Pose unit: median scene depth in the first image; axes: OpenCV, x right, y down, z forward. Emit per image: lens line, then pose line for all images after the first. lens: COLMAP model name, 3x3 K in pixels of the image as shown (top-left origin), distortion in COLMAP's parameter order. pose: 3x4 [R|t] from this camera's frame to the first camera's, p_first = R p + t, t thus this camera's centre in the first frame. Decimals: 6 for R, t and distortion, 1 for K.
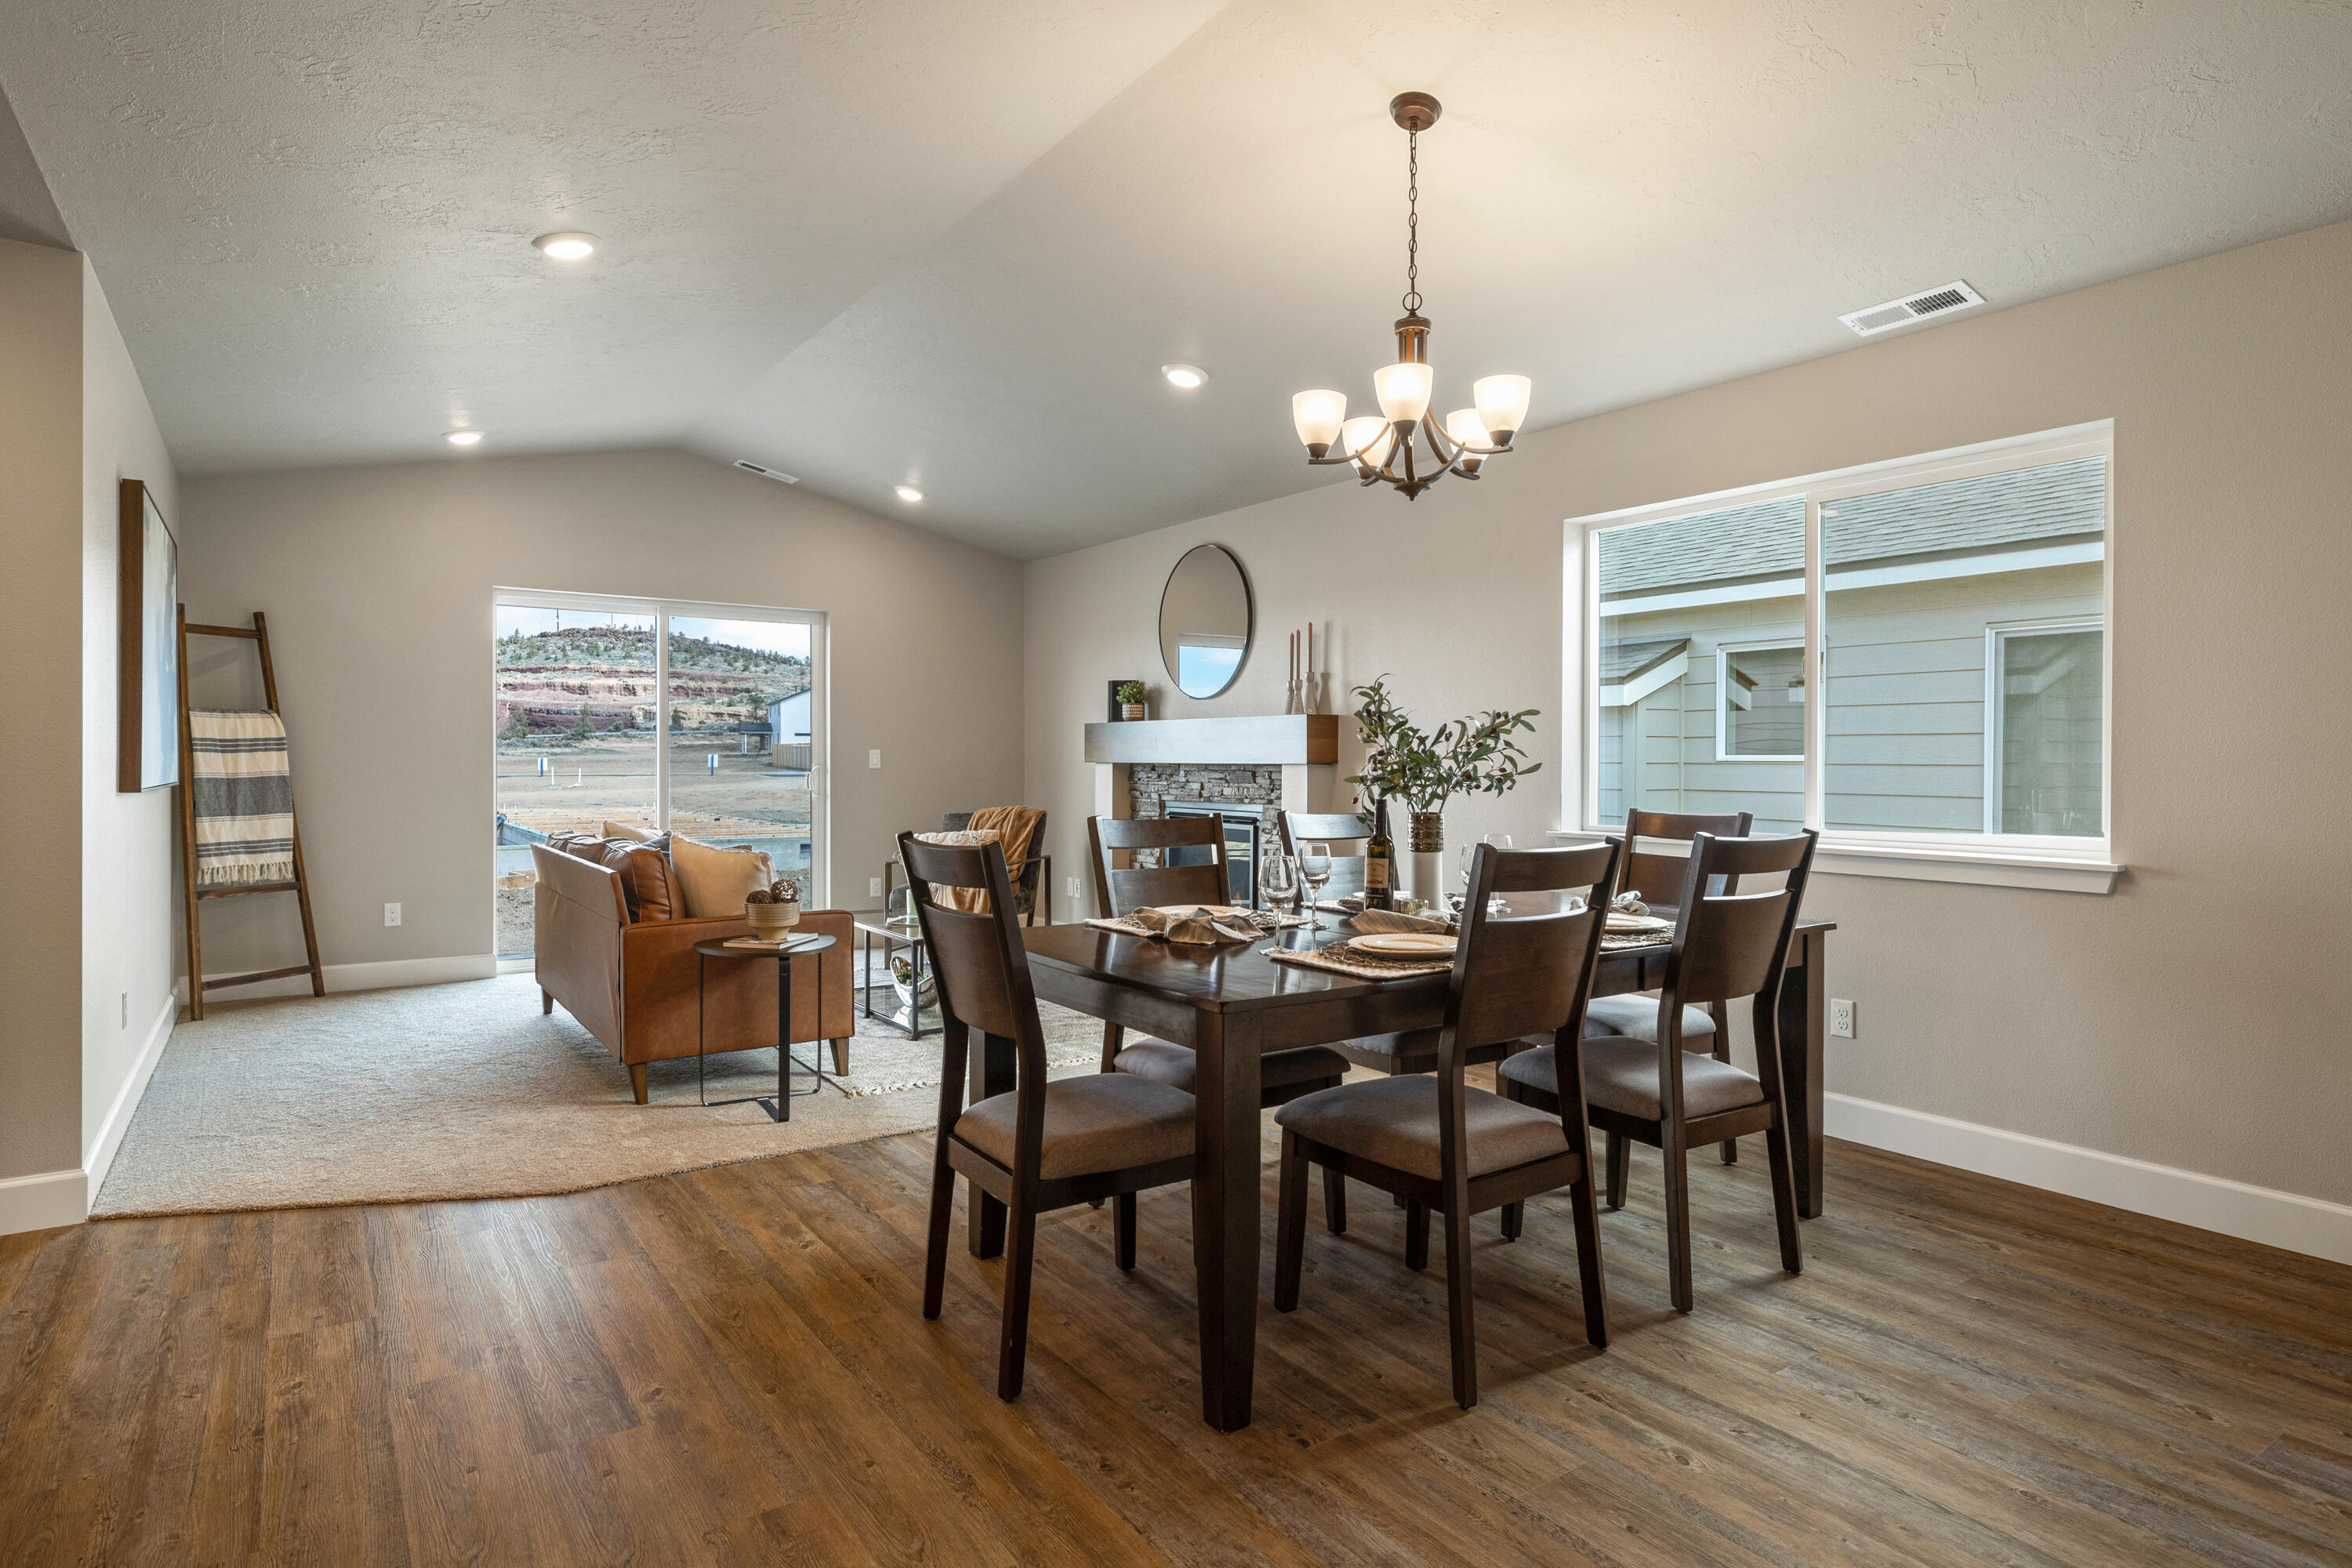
lens RADIAL K [[1266.4, 0, 1195.0], [0, 1266.4, 762.4], [0, 0, 1]] dist [-0.006342, -0.000538]
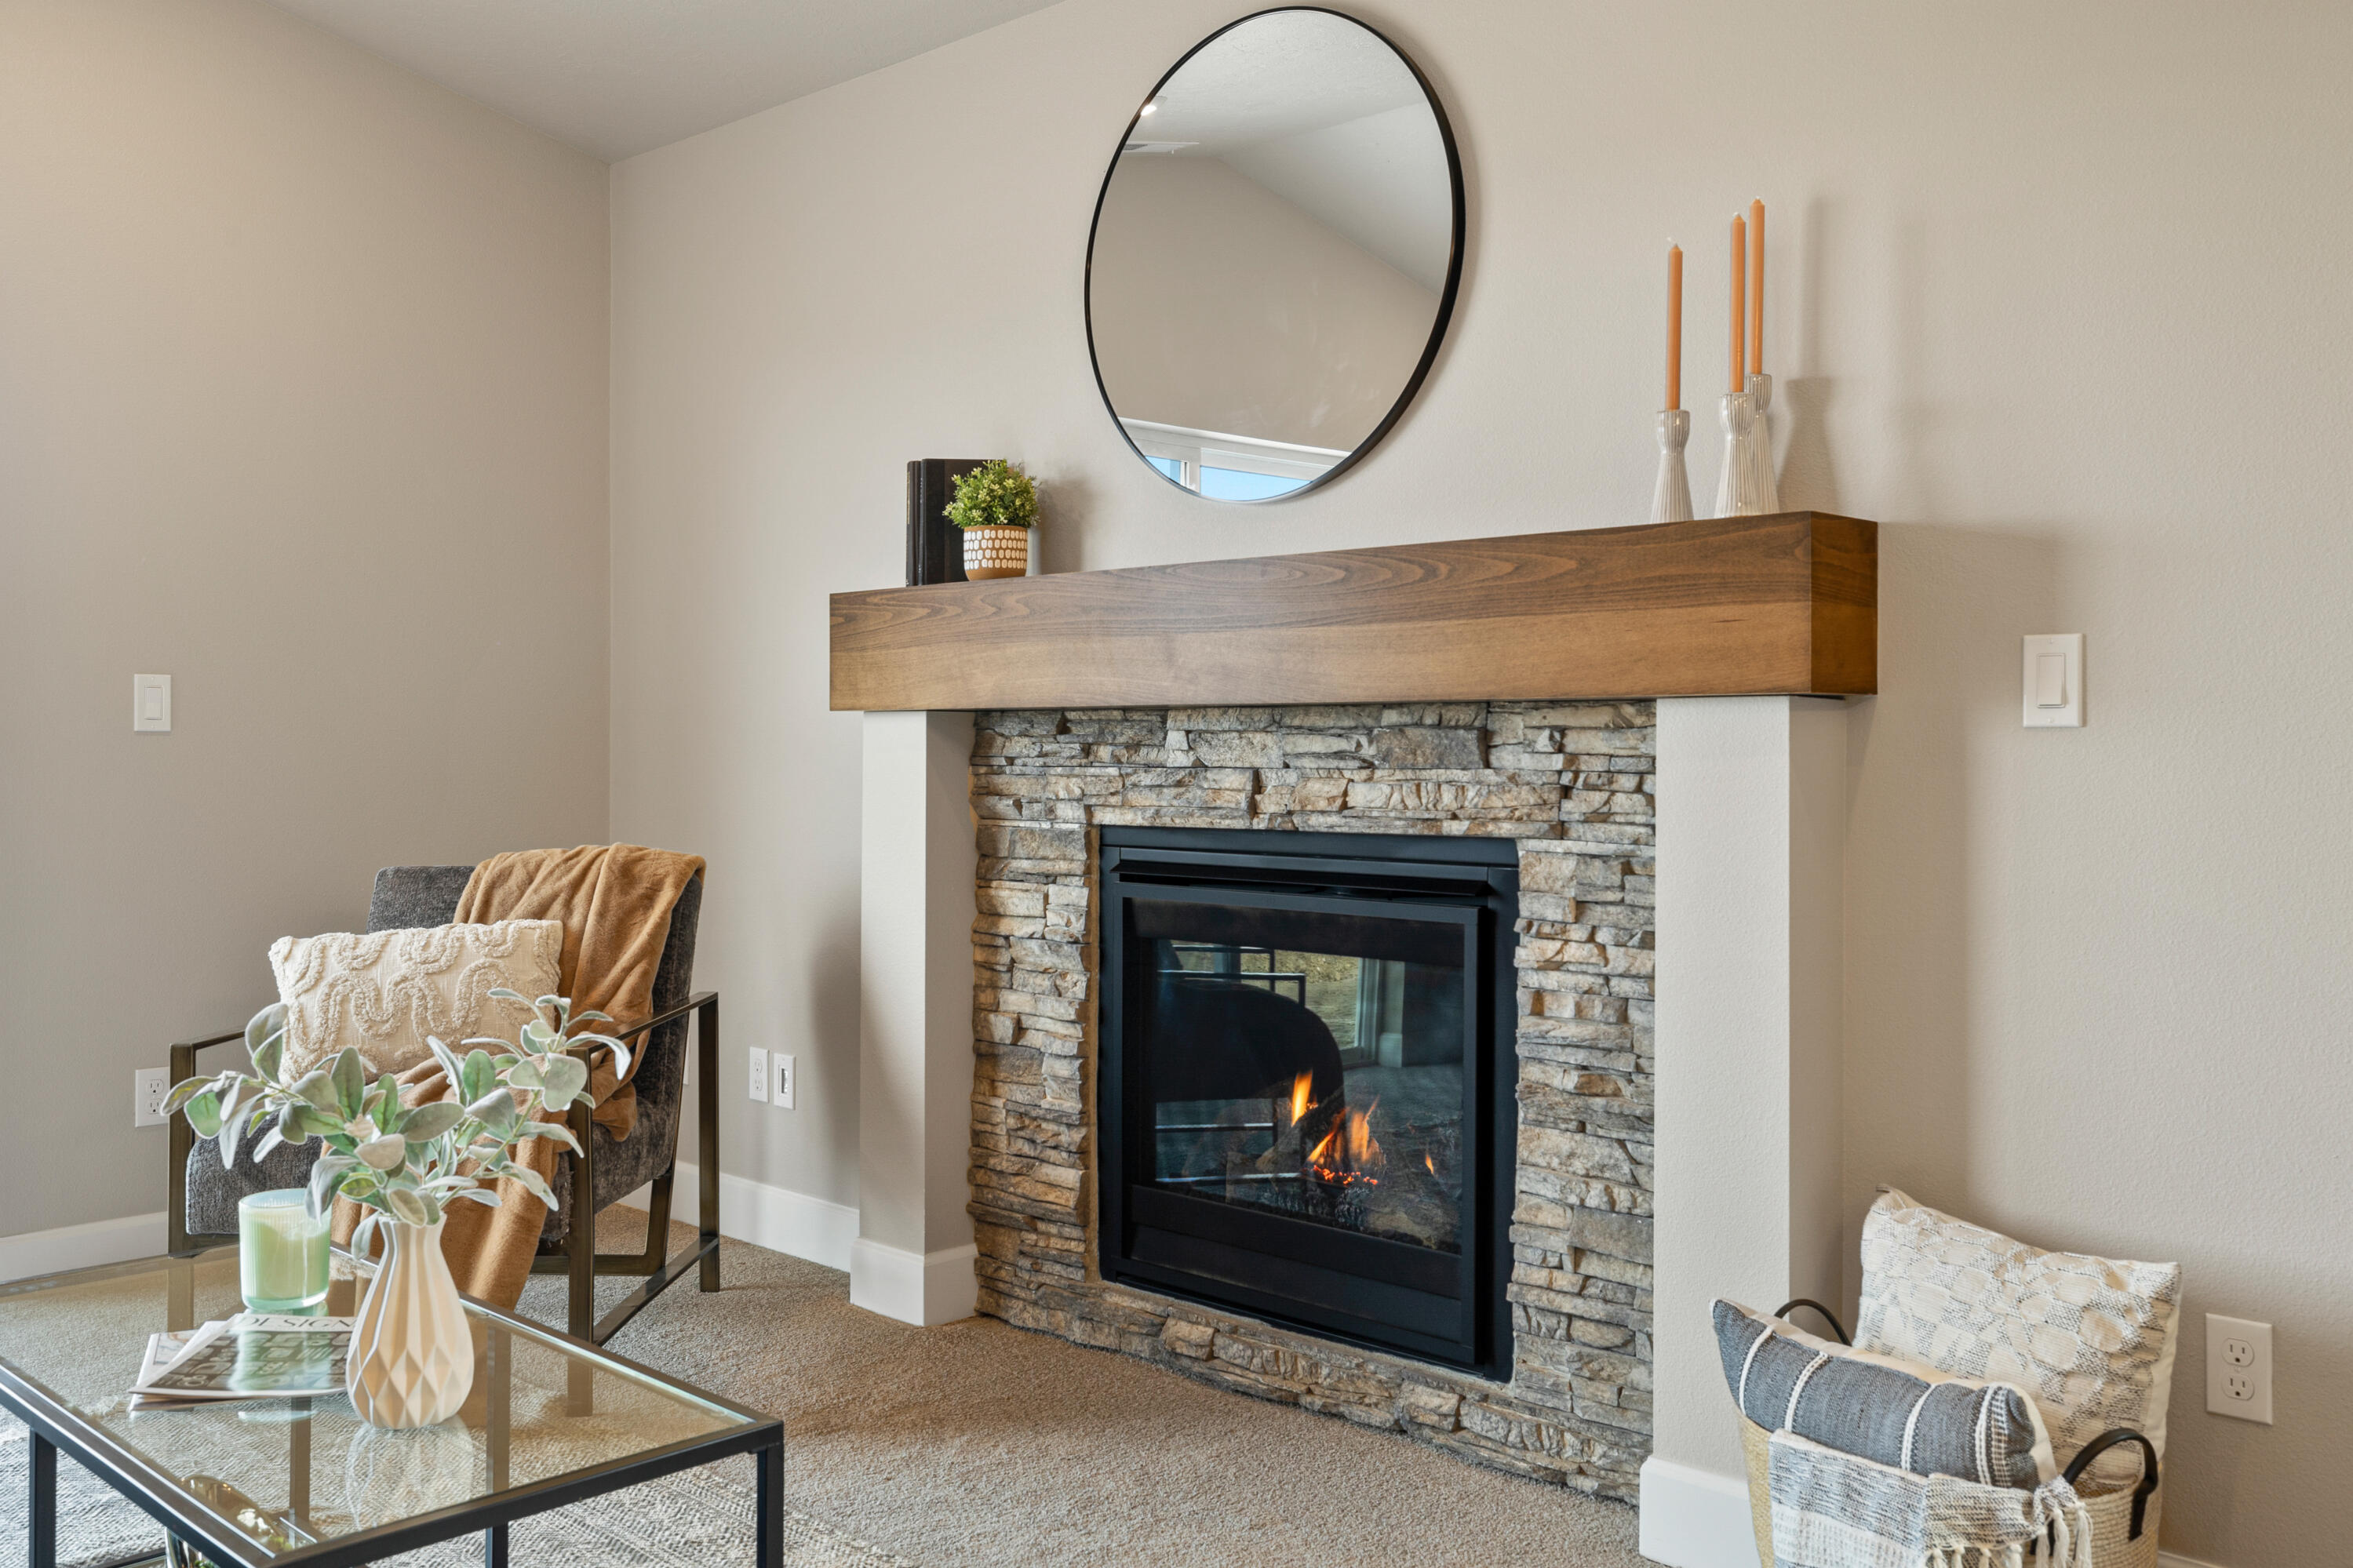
lens RADIAL K [[1879.5, 0, 1203.5], [0, 1879.5, 726.6], [0, 0, 1]] dist [-0.009177, -0.000372]
pose [[0.975494, 0.001948, 0.220018, -0.102834], [0.000974, 0.999913, -0.013173, 0.011084], [-0.220025, 0.013065, 0.975407, 0.512905]]
